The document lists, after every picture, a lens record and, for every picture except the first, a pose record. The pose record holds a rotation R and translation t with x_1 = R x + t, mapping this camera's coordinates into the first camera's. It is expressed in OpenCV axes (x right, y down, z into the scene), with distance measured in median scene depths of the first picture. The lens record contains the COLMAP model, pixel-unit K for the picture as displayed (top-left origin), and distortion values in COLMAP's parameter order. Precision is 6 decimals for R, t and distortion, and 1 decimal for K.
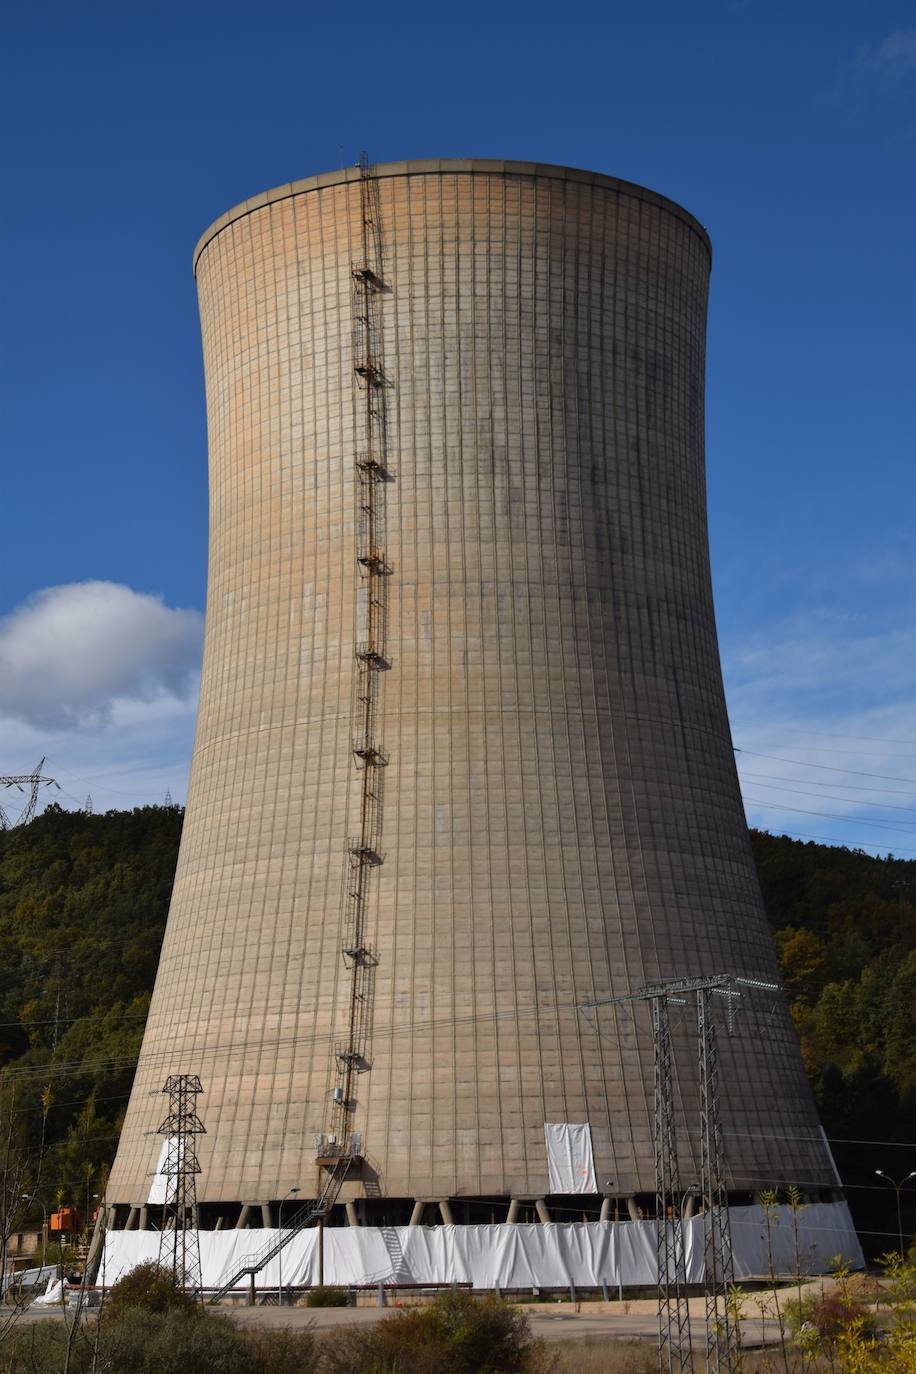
lens RADIAL K [[2232.0, 0, 466.1], [0, 2232.0, 710.7], [0, 0, 1]] dist [0.202829, 0.610430]
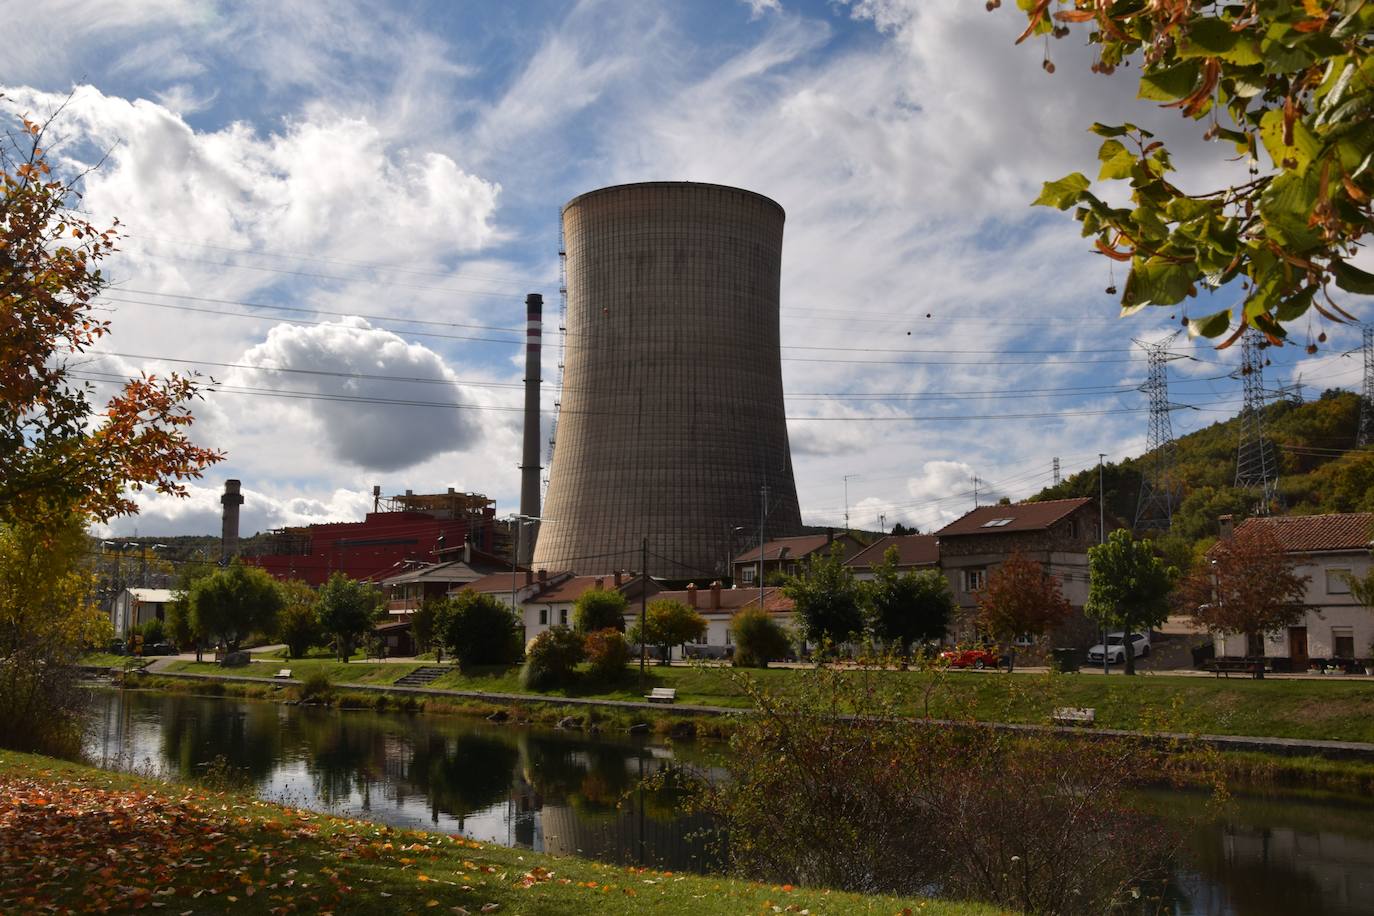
lens RADIAL K [[1480.6, 0, 682.6], [0, 1480.6, 479.3], [0, 0, 1]] dist [-0.004005, 0.277068]
pose [[0.441282, -0.079393, -0.893849, 1.472363], [0.155299, 0.987806, -0.011069, 0.096727], [0.883828, -0.133929, 0.448231, 0.332994]]
